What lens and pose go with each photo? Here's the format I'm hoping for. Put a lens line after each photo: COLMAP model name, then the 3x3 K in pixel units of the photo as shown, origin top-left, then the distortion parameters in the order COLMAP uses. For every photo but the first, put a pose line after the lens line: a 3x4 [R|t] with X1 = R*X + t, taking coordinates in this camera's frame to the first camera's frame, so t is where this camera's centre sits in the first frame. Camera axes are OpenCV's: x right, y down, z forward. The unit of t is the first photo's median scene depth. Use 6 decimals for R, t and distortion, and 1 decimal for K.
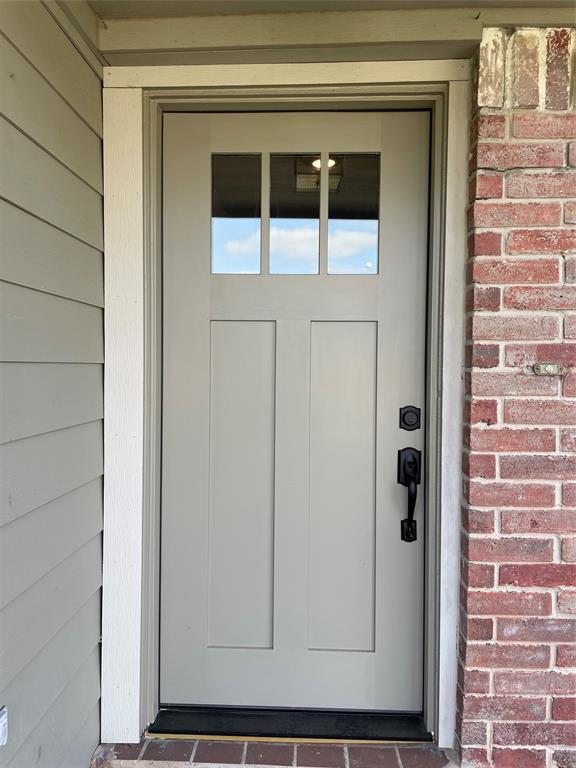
lens RADIAL K [[574.4, 0, 279.0], [0, 574.4, 371.7], [0, 0, 1]] dist [0.045118, -0.038041]
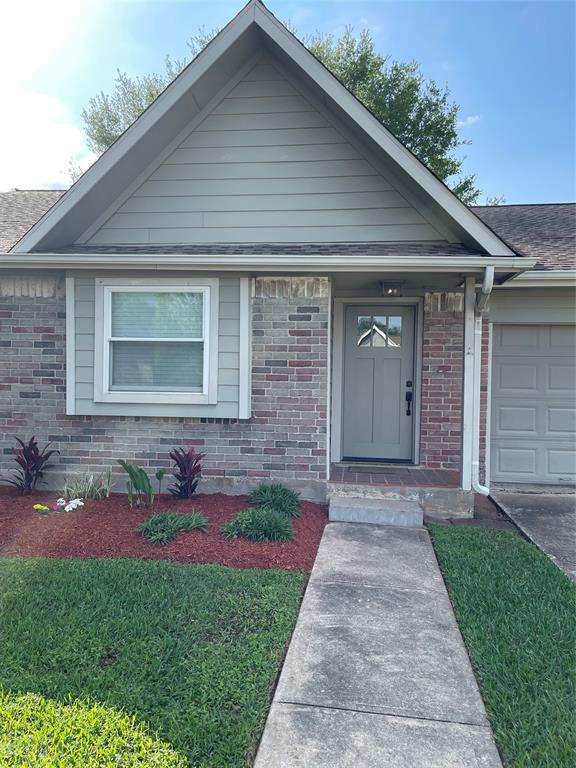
lens RADIAL K [[574.4, 0, 288.3], [0, 574.4, 382.9], [0, 0, 1]] dist [0.045118, -0.038041]
pose [[0.998827, 0.009621, -0.047460, -0.447927], [-0.009930, 0.999931, -0.006270, 0.116142], [0.047396, 0.006734, 0.998853, -3.241074]]
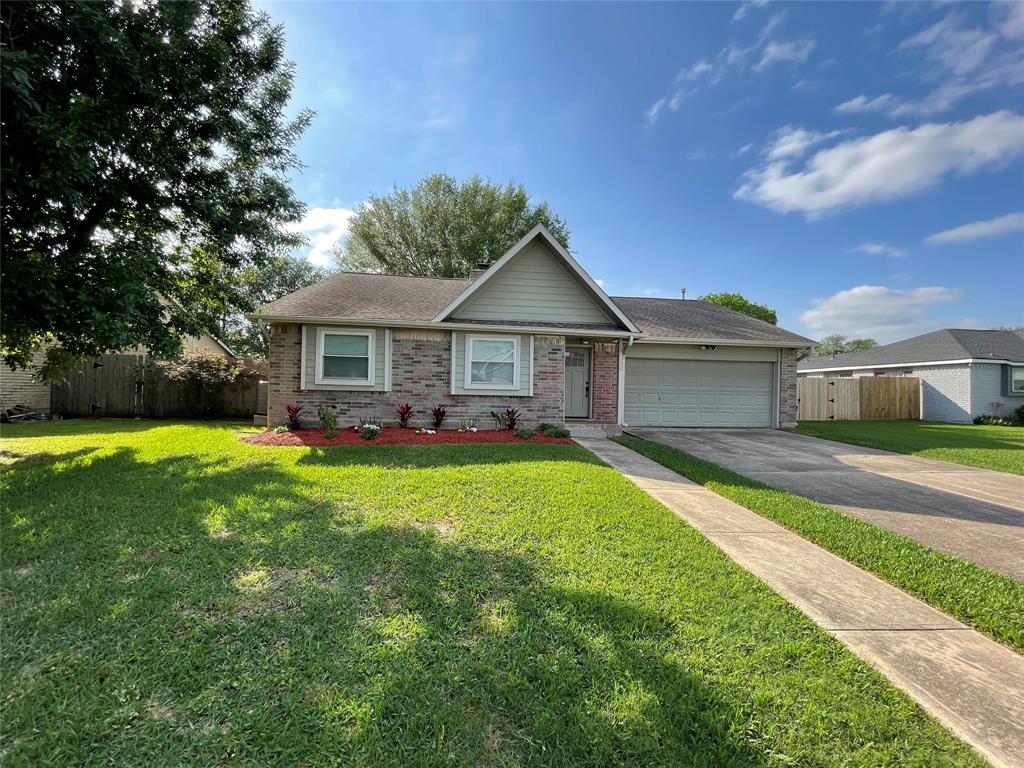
lens RADIAL K [[416.1, 0, 510.7], [0, 416.1, 381.1], [0, 0, 1]] dist [-0.000582, -0.000021]
pose [[0.986253, 0.017628, 0.164297, -2.151625], [-0.011352, 0.999172, -0.039058, 0.341024], [-0.164850, 0.036656, 0.985637, -5.543831]]
